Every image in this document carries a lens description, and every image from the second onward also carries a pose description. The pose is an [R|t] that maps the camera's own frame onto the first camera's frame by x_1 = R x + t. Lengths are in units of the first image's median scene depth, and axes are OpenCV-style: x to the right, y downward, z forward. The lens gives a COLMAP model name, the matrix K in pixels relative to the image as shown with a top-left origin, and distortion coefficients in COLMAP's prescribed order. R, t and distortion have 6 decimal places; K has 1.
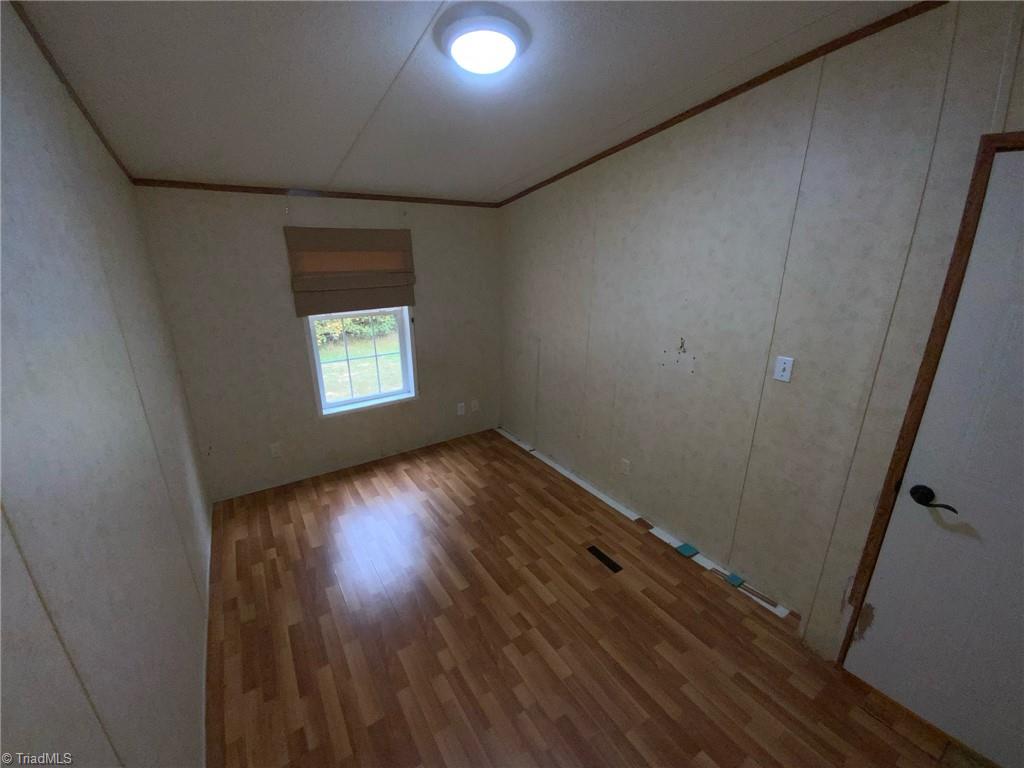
lens RADIAL K [[416.8, 0, 513.7], [0, 416.8, 383.7], [0, 0, 1]] dist [0.008283, -0.009373]
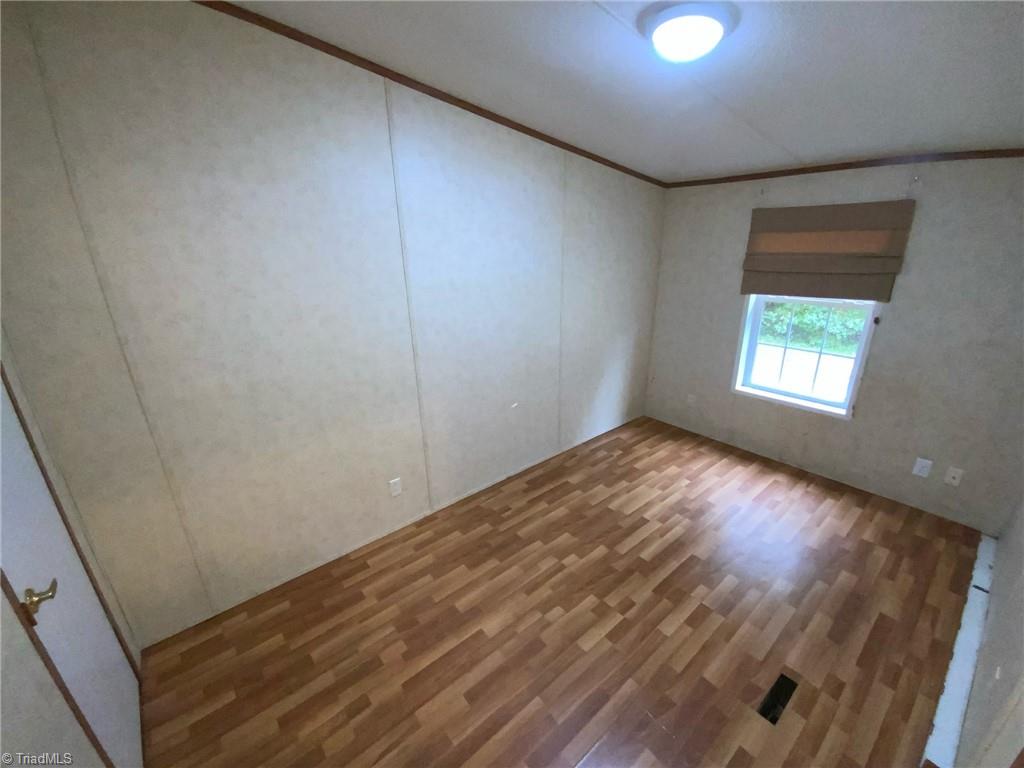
lens RADIAL K [[416.8, 0, 508.9], [0, 416.8, 384.0], [0, 0, 1]] dist [0.008283, -0.009373]
pose [[0.101757, 0.332852, -0.937473, 0.540338], [-0.284962, 0.912627, 0.293100, -0.096484], [0.953122, 0.237319, 0.187716, 0.294443]]
